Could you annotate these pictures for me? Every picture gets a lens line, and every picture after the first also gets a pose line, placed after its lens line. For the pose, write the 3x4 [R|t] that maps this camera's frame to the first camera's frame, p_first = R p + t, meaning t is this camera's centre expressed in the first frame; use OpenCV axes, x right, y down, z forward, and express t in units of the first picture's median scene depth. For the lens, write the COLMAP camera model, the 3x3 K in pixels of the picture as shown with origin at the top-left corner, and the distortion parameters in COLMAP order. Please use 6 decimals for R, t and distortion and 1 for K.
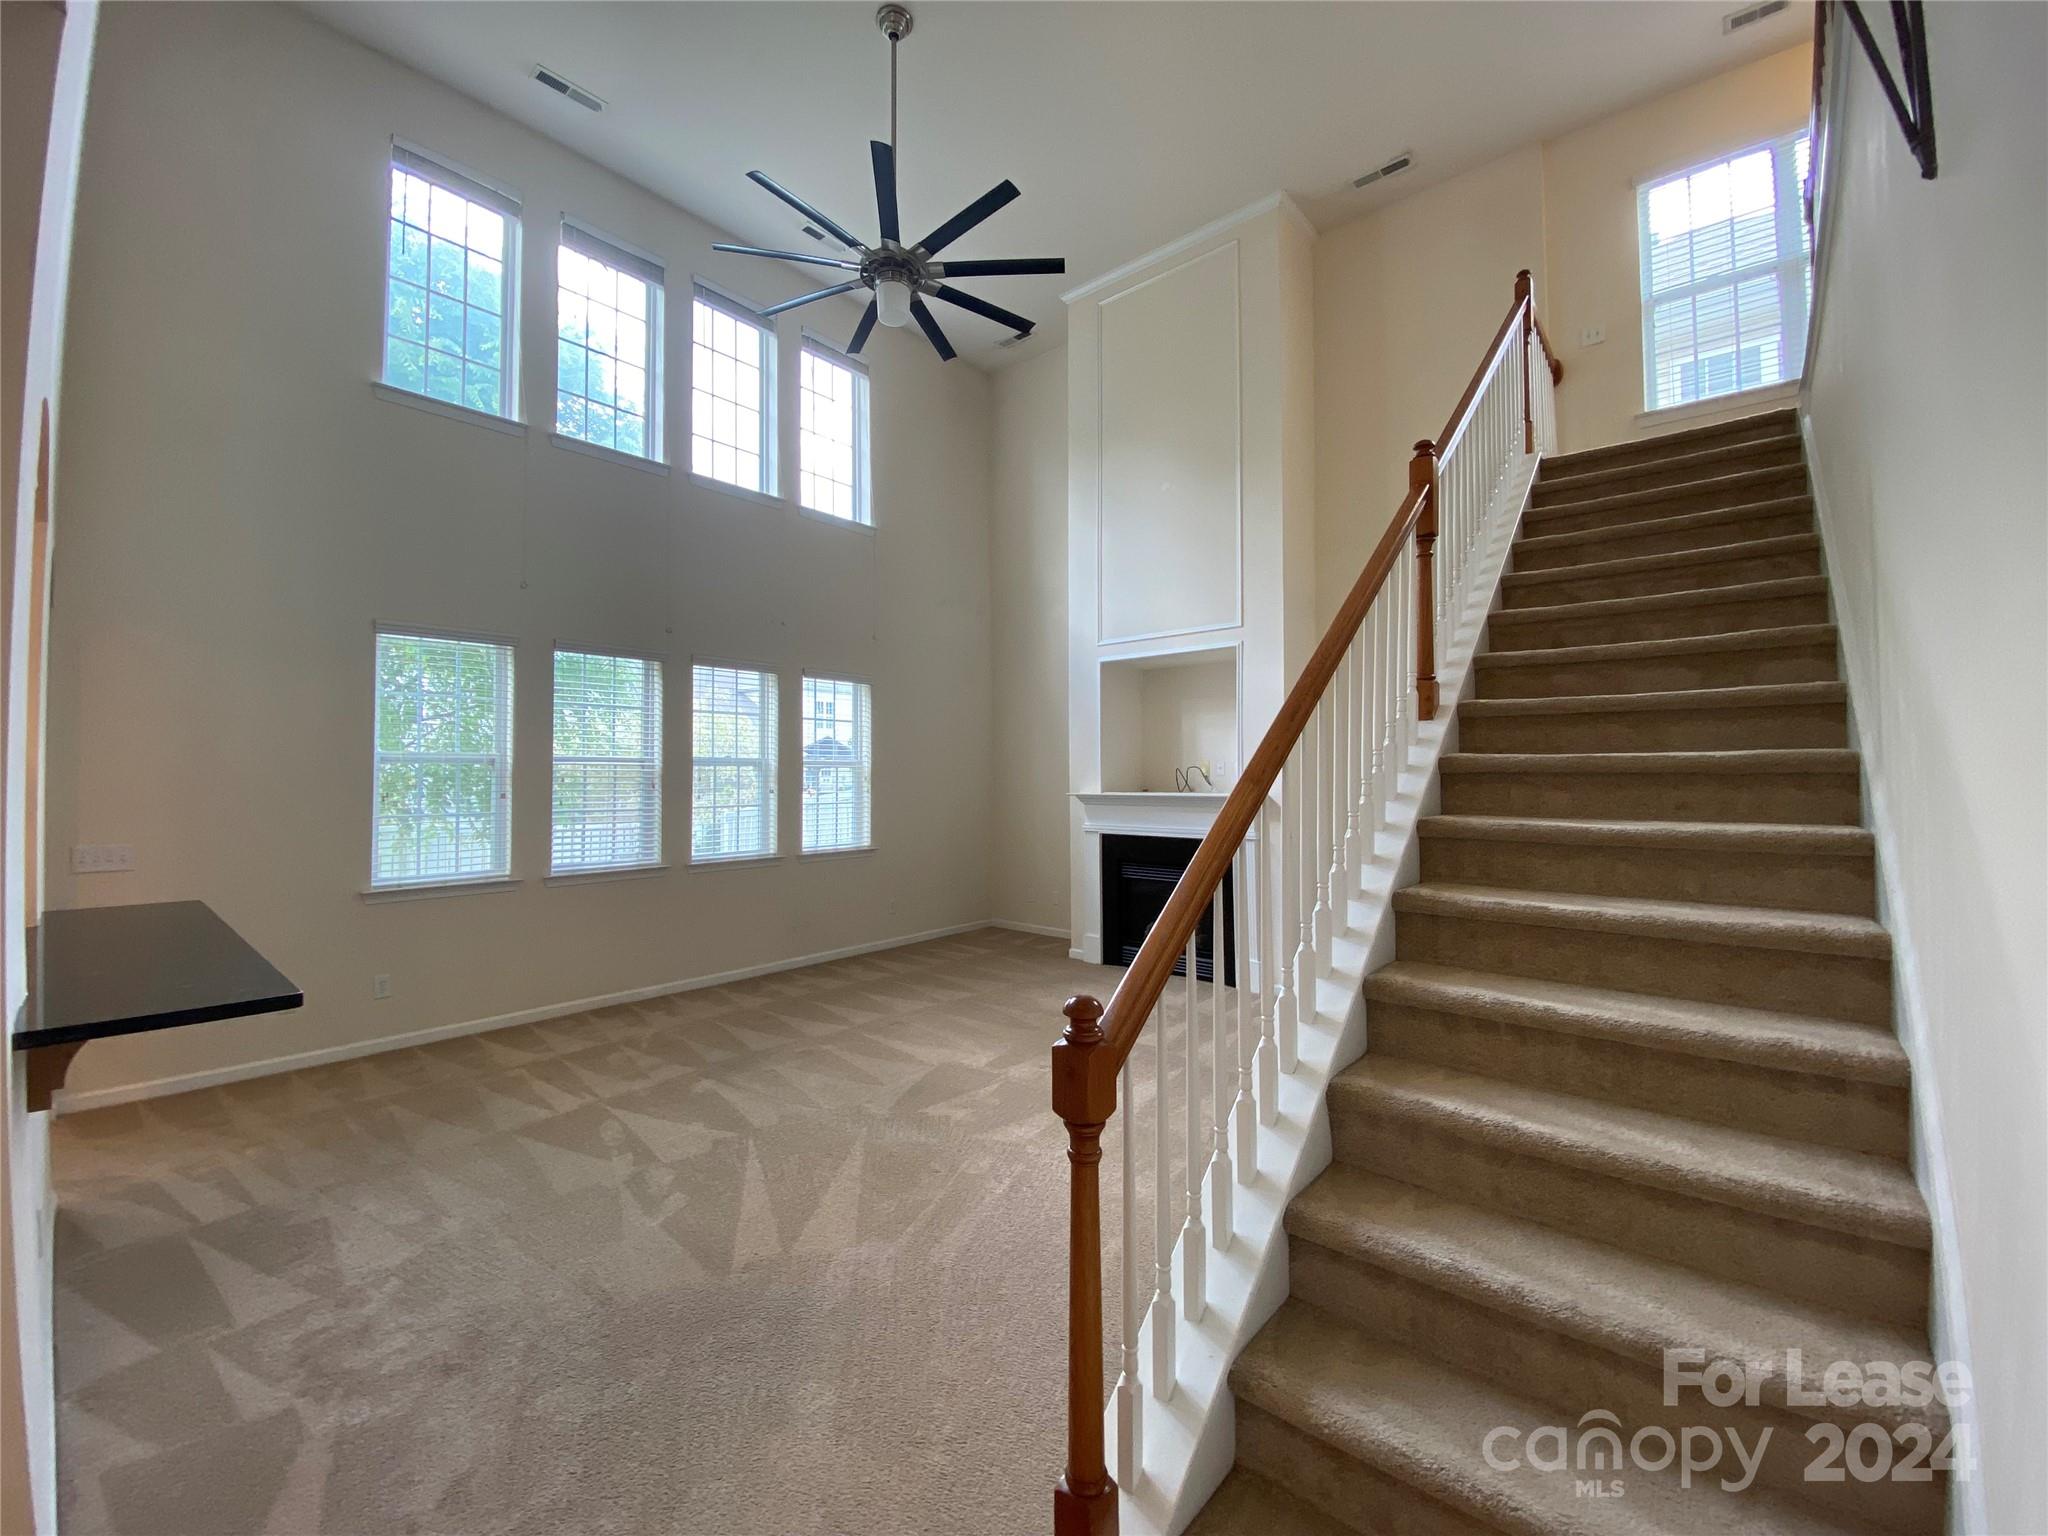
lens RADIAL K [[825.8, 0, 1020.7], [0, 825.8, 754.6], [0, 0, 1]] dist [0.041444, -0.034733]
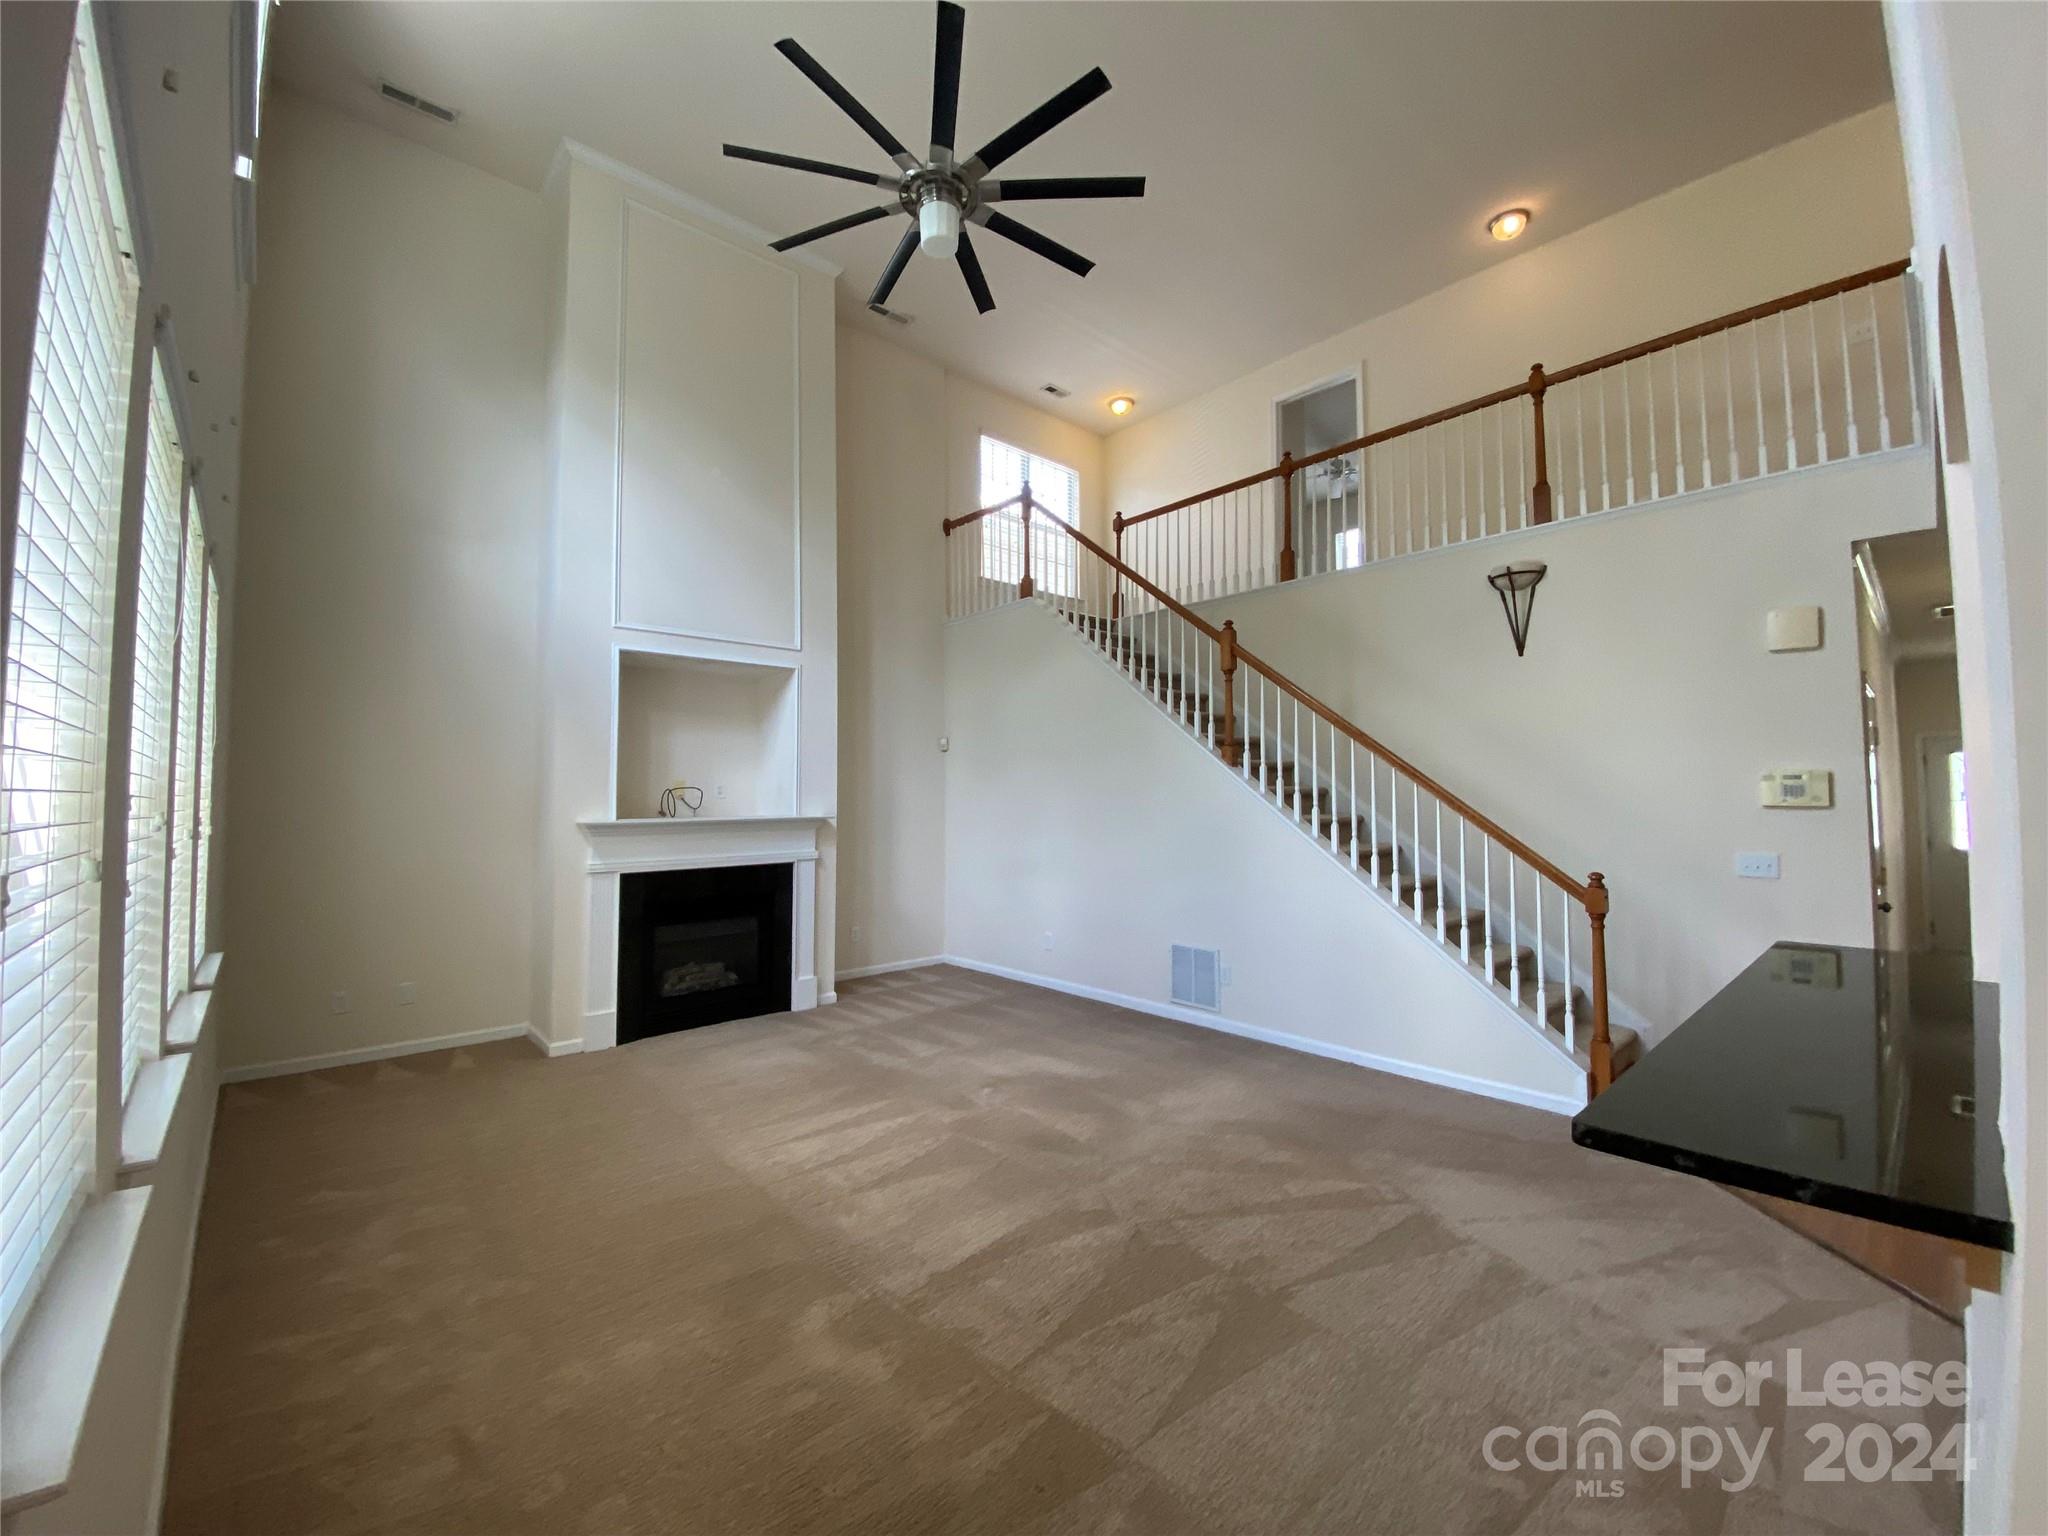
lens RADIAL K [[824.4, 0, 1033.6], [0, 824.4, 764.0], [0, 0, 1]] dist [-0.000829, -0.006642]
pose [[0.113666, 0.041264, 0.992662, -0.692185], [-0.017335, 0.999067, -0.039545, 0.019647], [-0.993368, -0.012712, 0.114275, 0.597625]]
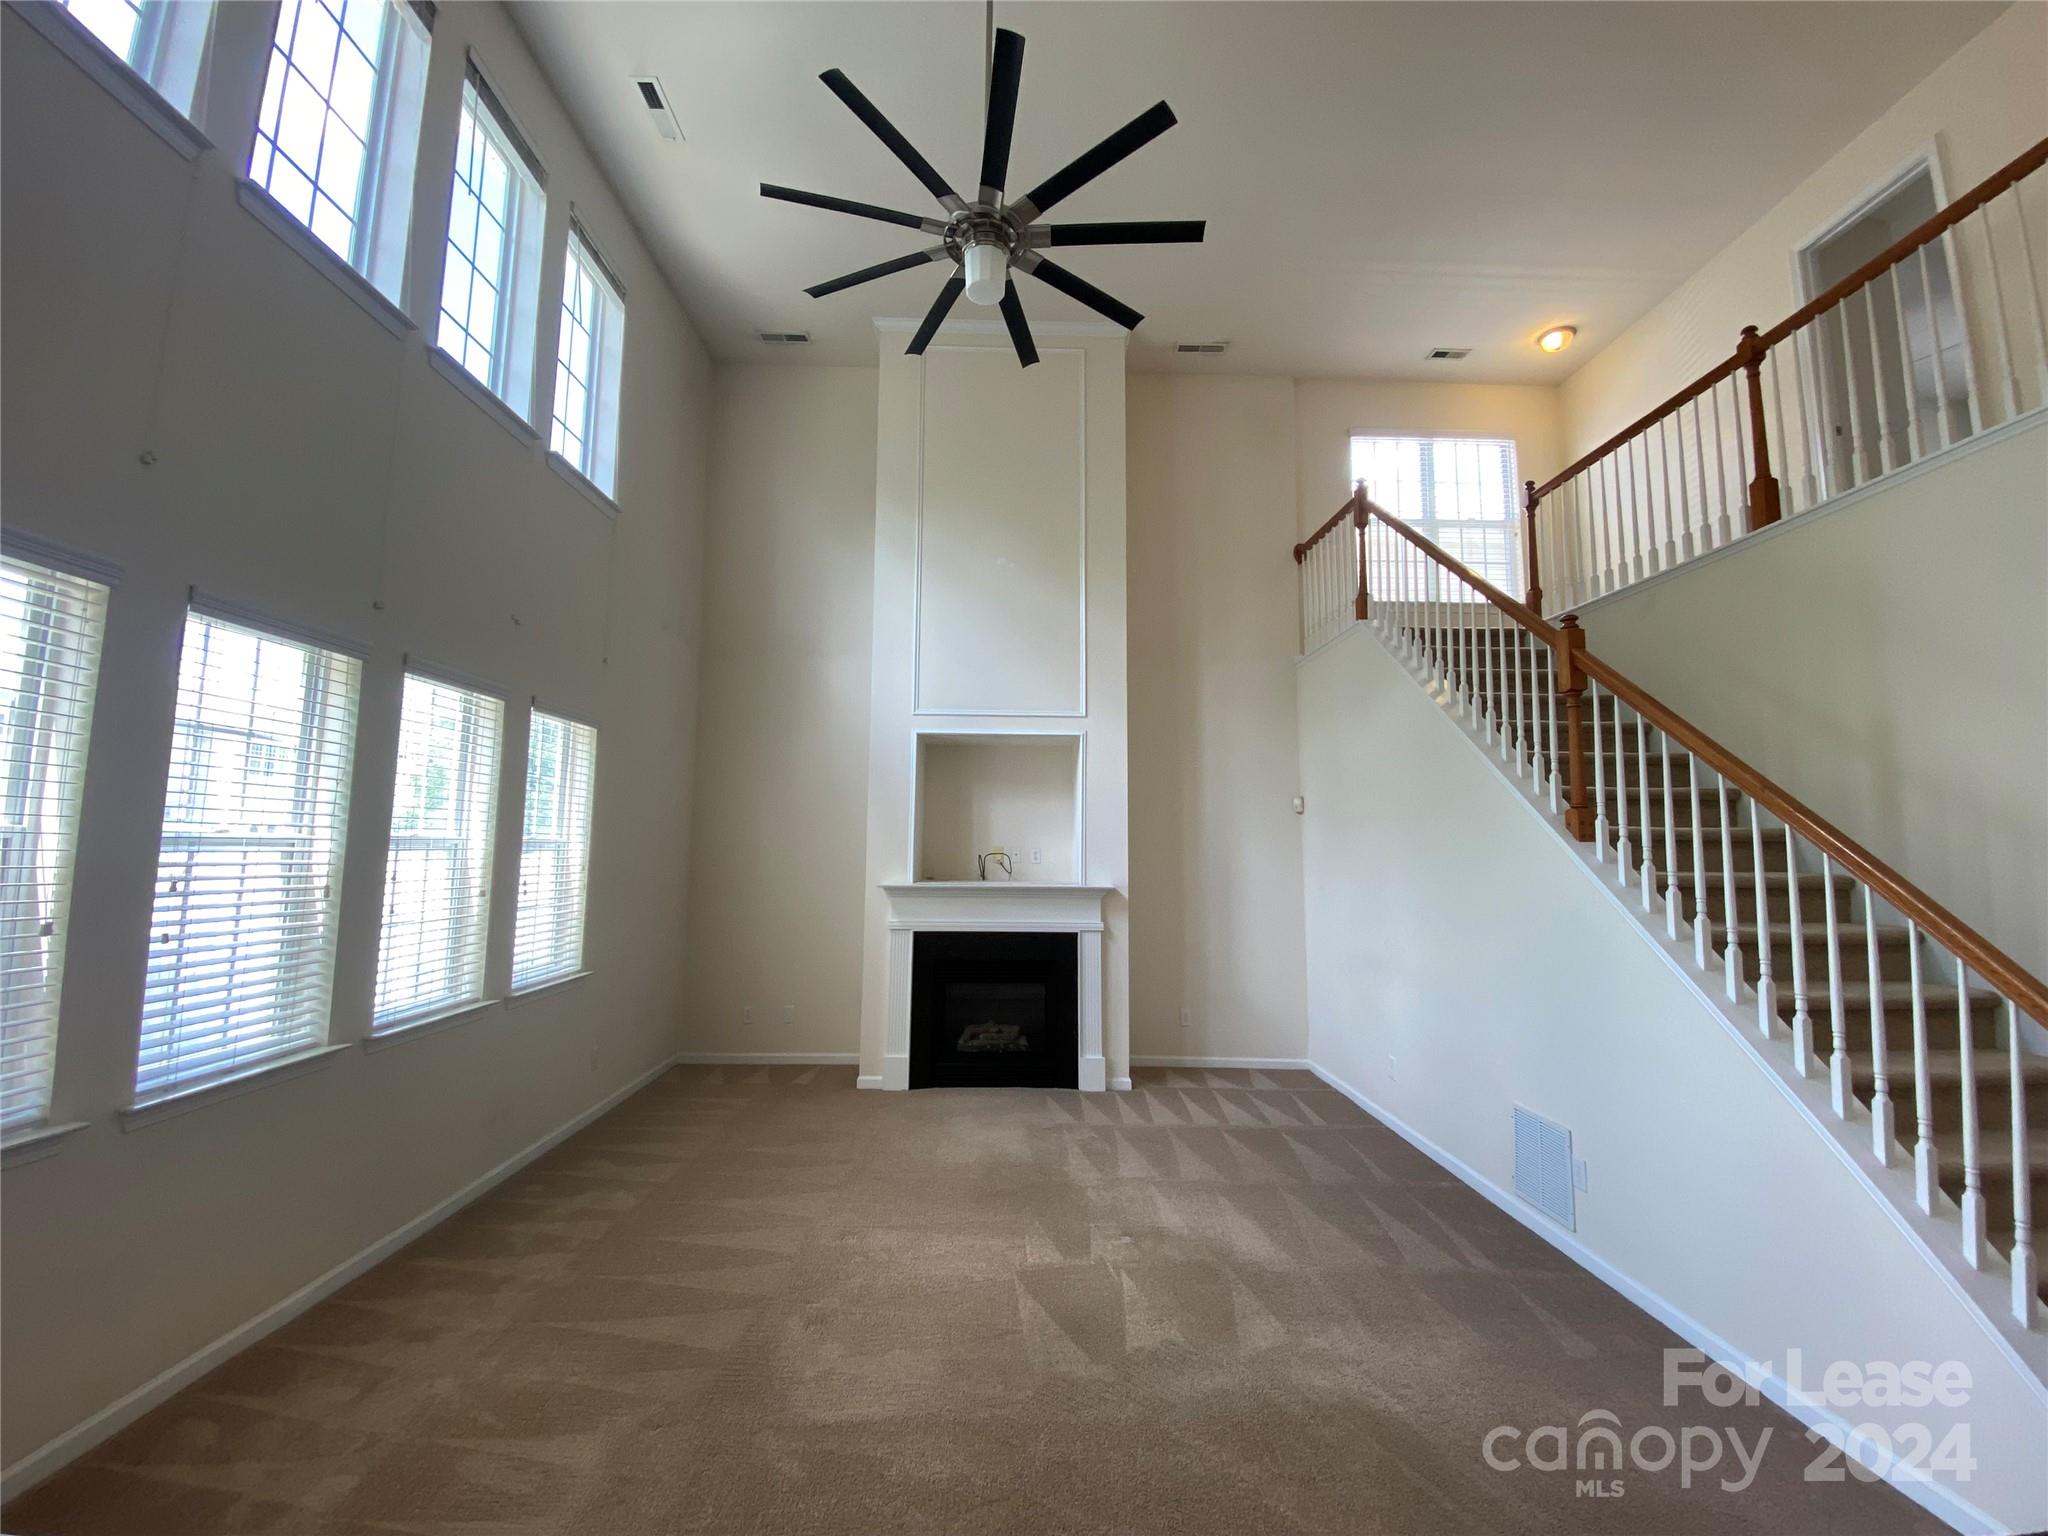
lens RADIAL K [[825.8, 0, 1020.7], [0, 825.8, 754.6], [0, 0, 1]] dist [0.041444, -0.034733]
pose [[0.745737, 0.085086, 0.660785, -0.452306], [-0.029054, 0.995021, -0.095334, -0.009833], [-0.665607, 0.051896, 0.744496, 0.308340]]
